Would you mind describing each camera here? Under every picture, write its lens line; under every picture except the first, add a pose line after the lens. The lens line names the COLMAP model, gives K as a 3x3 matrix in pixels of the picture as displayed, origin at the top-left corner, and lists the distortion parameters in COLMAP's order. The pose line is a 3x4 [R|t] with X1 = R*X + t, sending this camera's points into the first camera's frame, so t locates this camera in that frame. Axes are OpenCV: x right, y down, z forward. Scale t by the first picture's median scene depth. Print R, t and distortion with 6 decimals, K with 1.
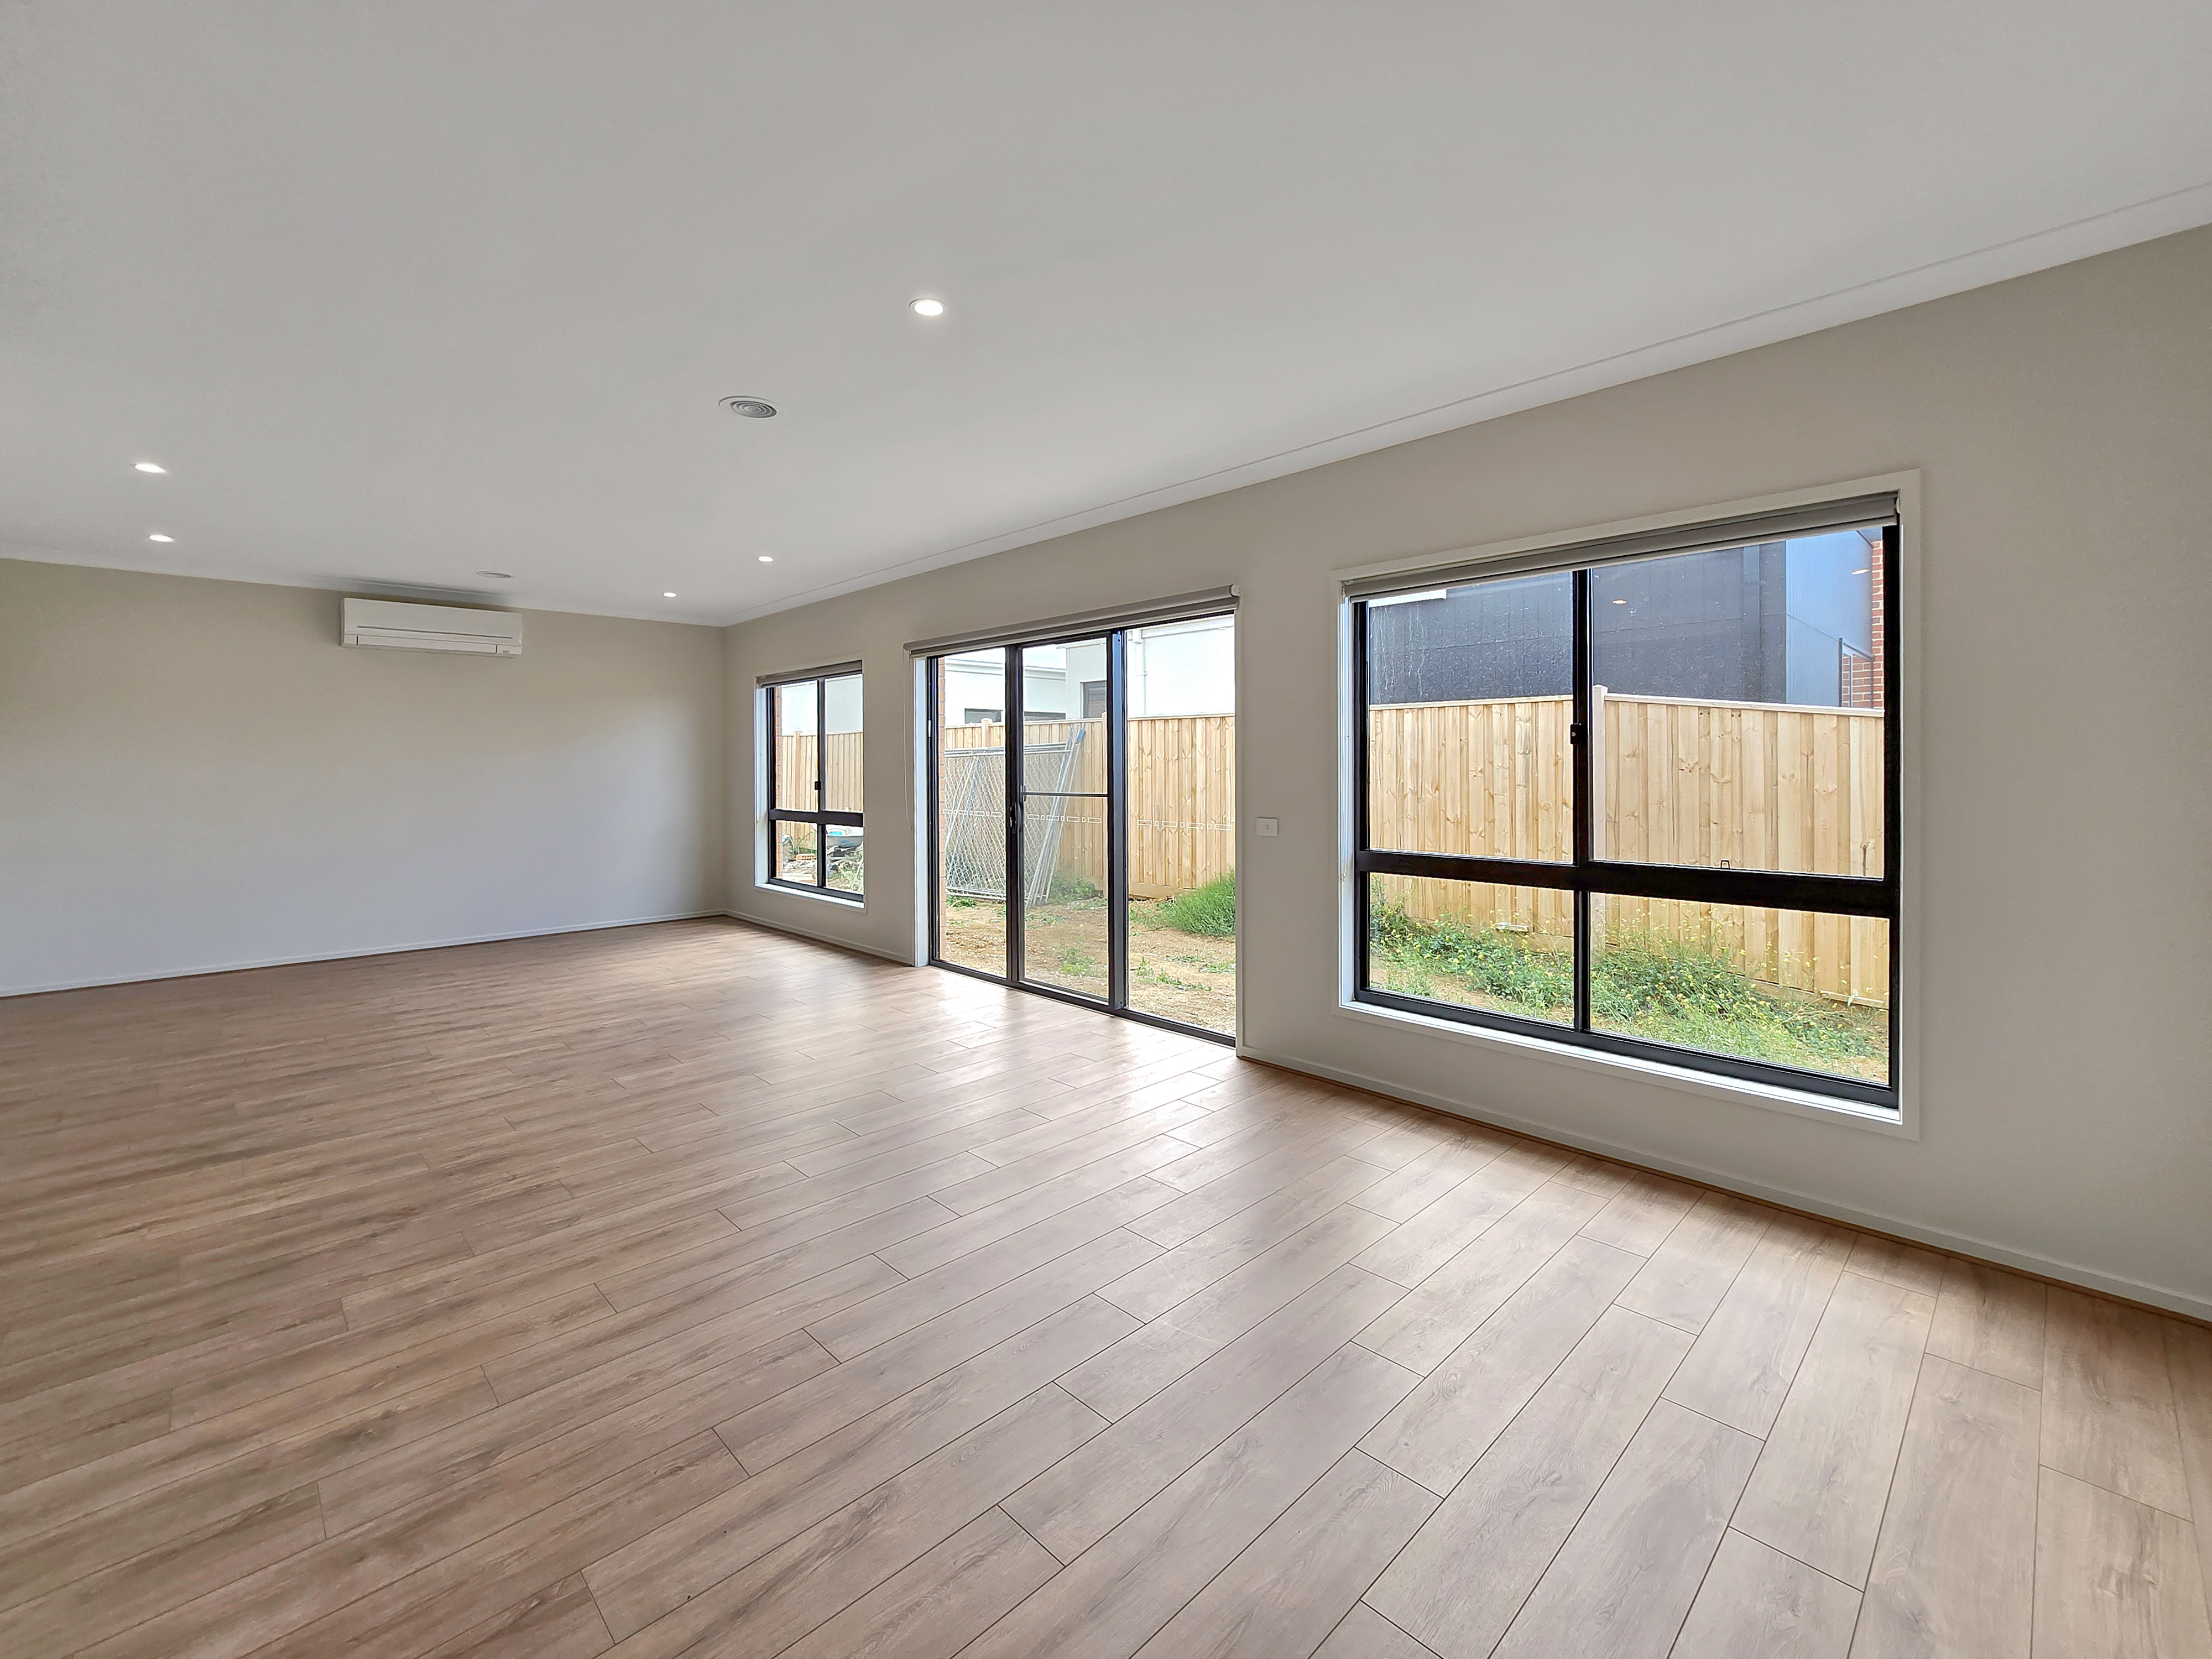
lens RADIAL K [[909.2, 0, 1108.3], [0, 909.2, 756.3], [0, 0, 1]] dist [0.003785, 0.000168]
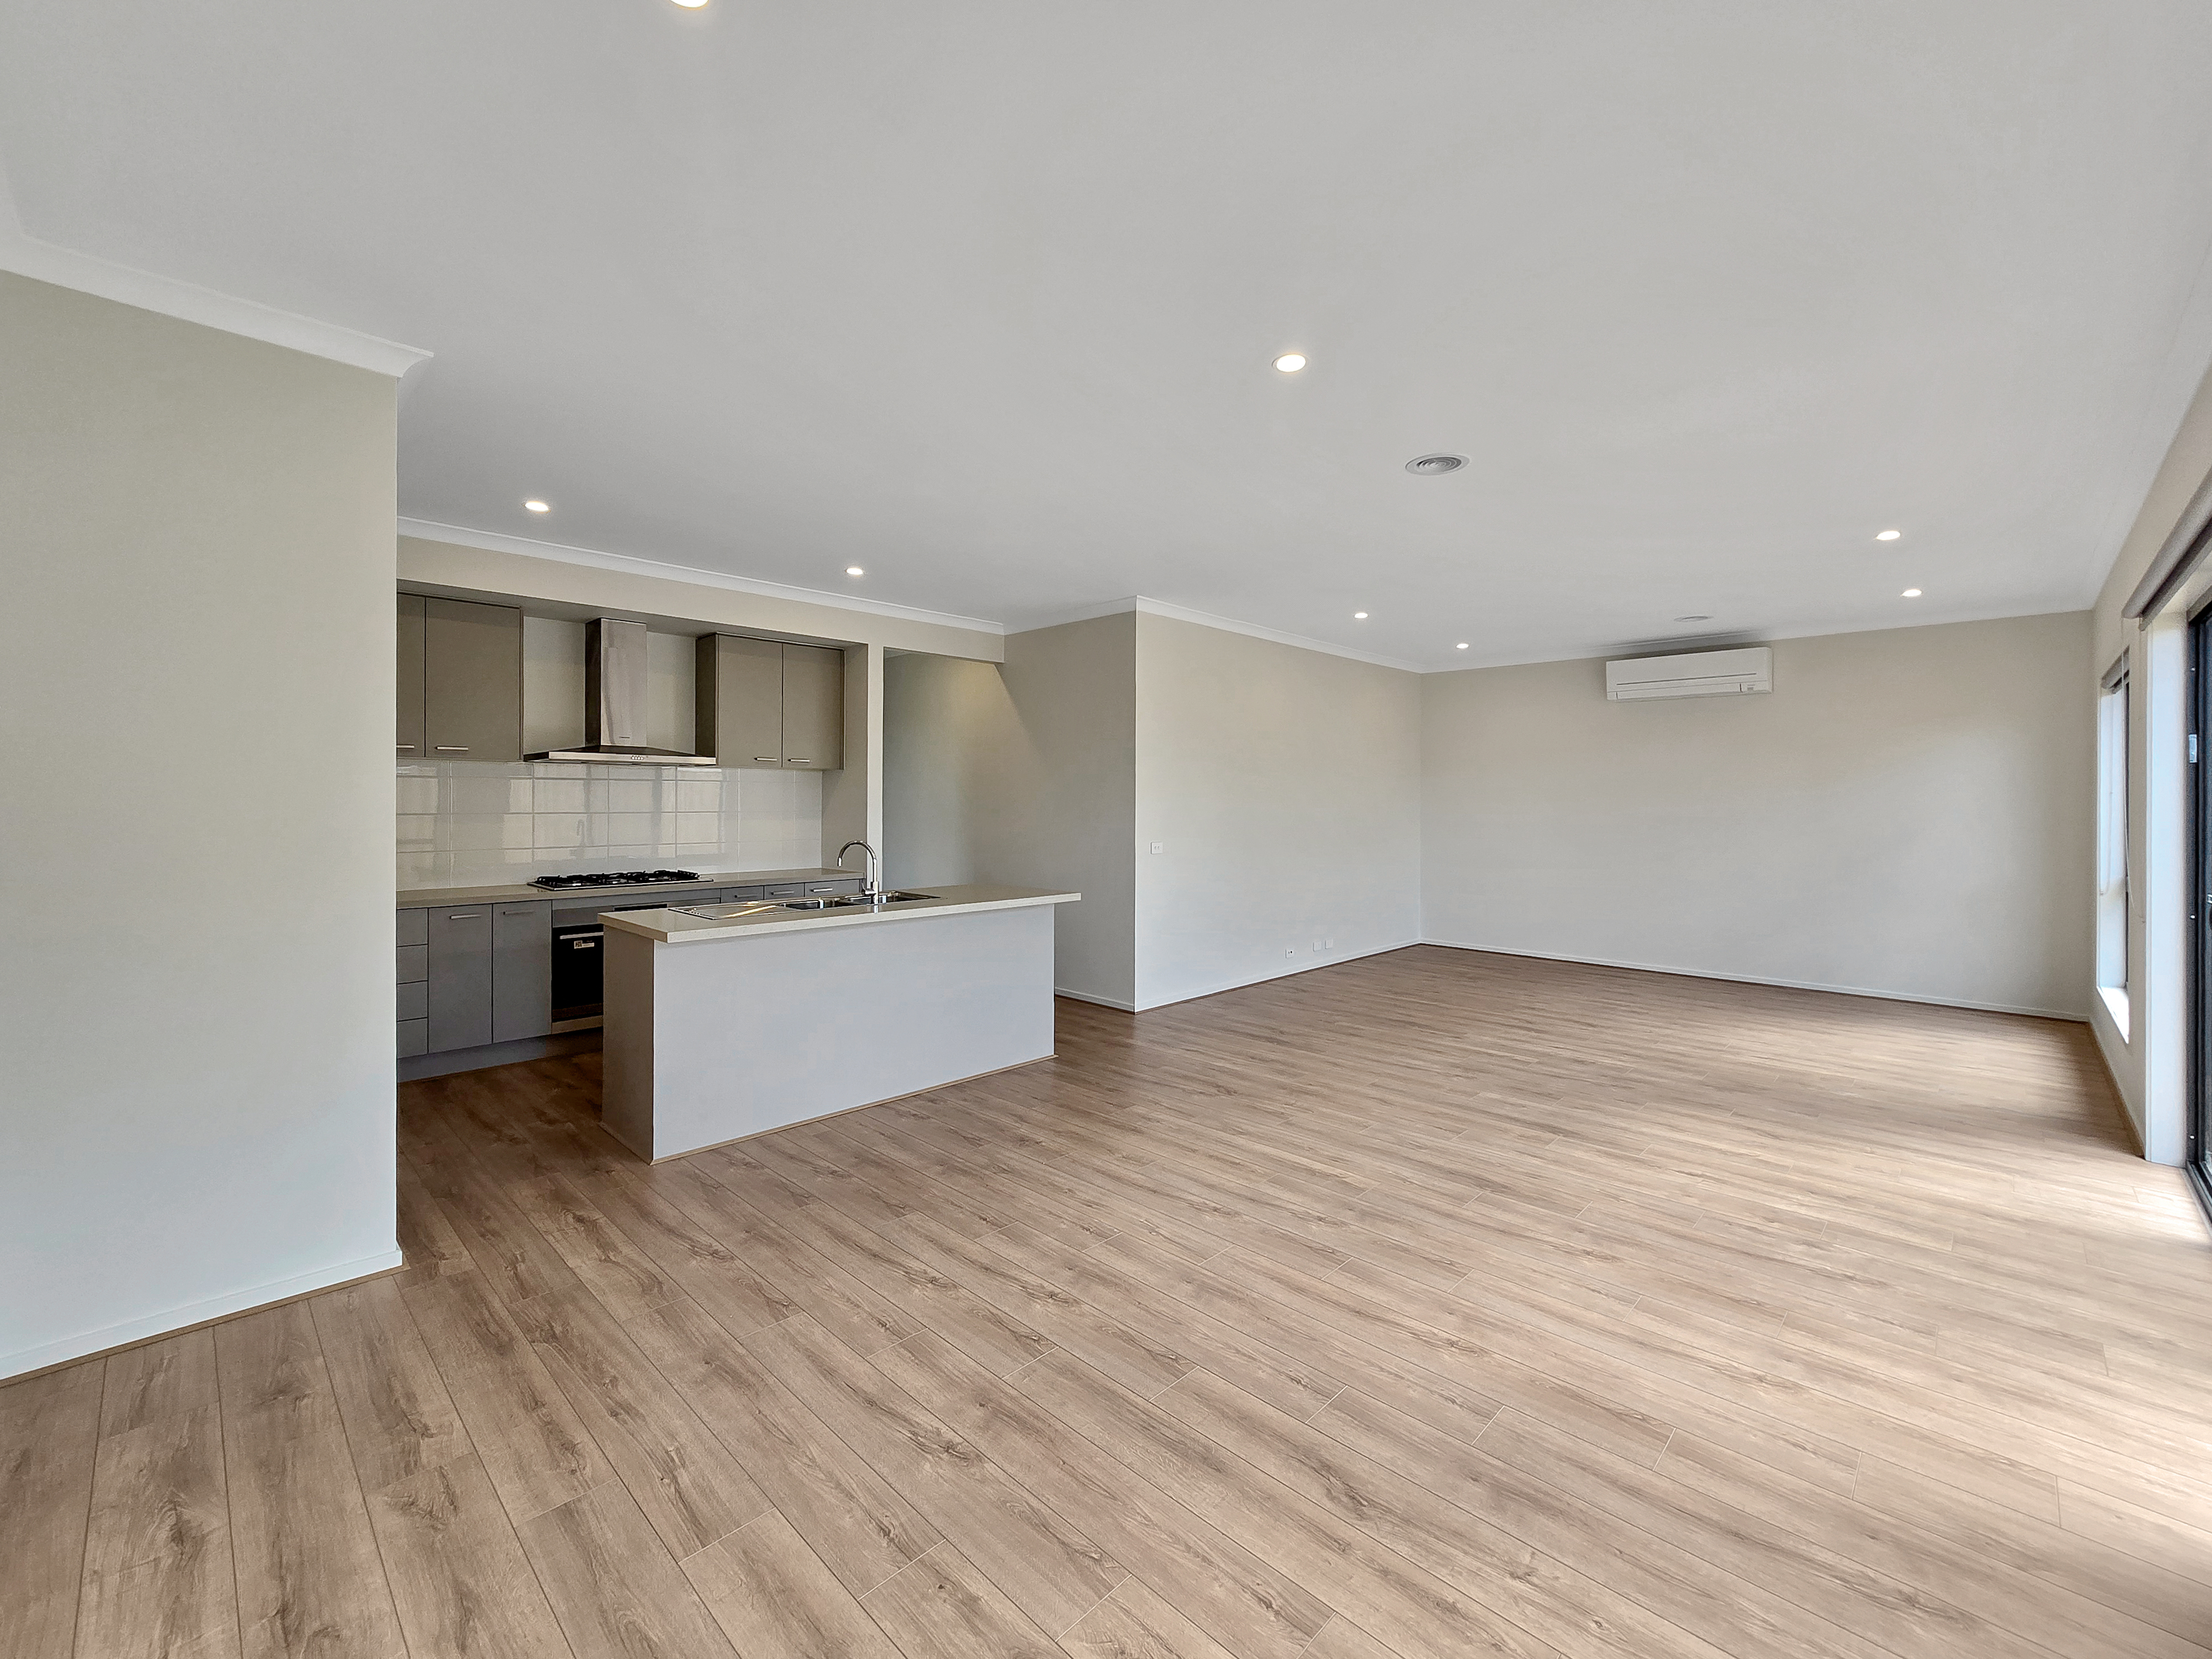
lens RADIAL K [[909.2, 0, 1095.1], [0, 909.2, 814.4], [0, 0, 1]] dist [0.003785, 0.000168]
pose [[0.054237, 0.018453, -0.998358, 0.810254], [0.002026, 0.999825, 0.018590, 0.000636], [0.998526, -0.003031, 0.054190, 0.747755]]
